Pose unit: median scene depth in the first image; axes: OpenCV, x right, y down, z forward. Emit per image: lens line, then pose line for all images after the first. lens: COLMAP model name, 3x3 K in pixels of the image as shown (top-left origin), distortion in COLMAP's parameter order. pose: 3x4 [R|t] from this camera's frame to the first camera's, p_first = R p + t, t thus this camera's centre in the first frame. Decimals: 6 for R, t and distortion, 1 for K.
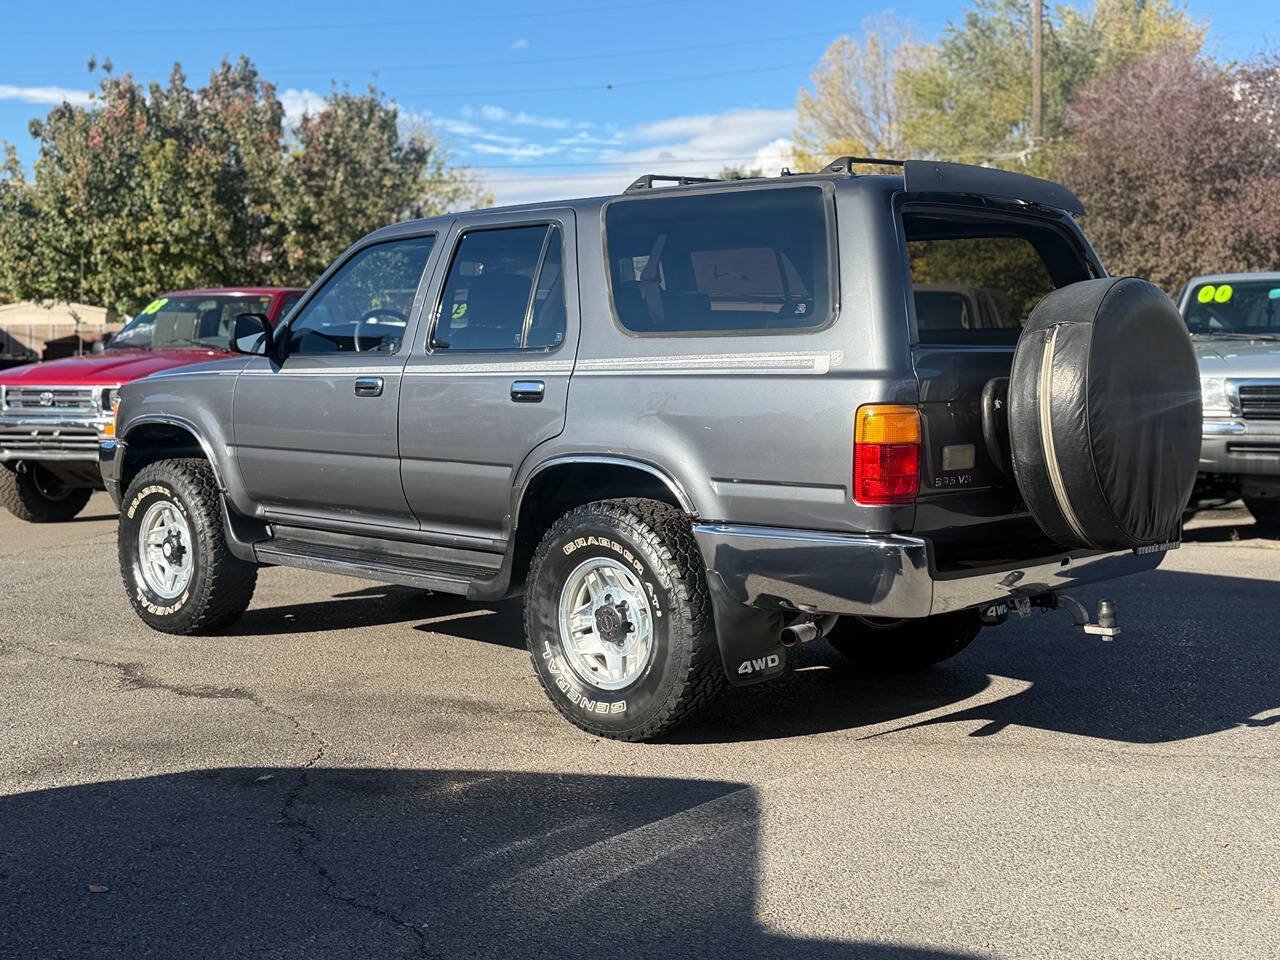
lens RADIAL K [[1513.9, 0, 631.2], [0, 1513.9, 483.0], [0, 0, 1]] dist [0.216863, -0.509348]
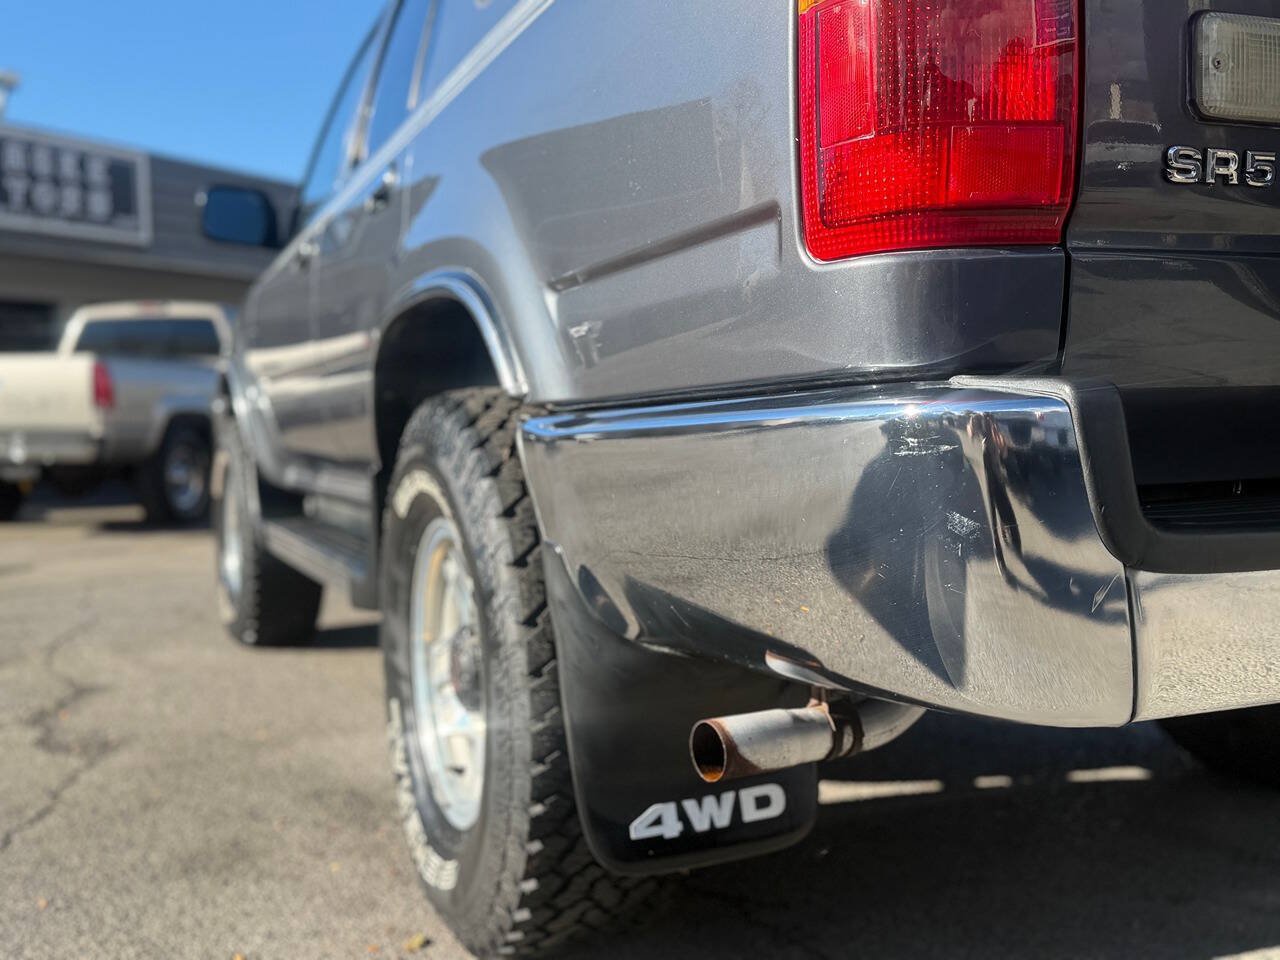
lens RADIAL K [[1248.7, 0, 642.3], [0, 1248.7, 471.8], [0, 0, 1]] dist [0.125059, -0.228897]
pose [[0.922671, -0.014012, -0.385333, 0.028136], [0.000445, 0.999377, -0.035276, 0.007758], [0.385588, 0.032377, 0.922103, 0.110779]]
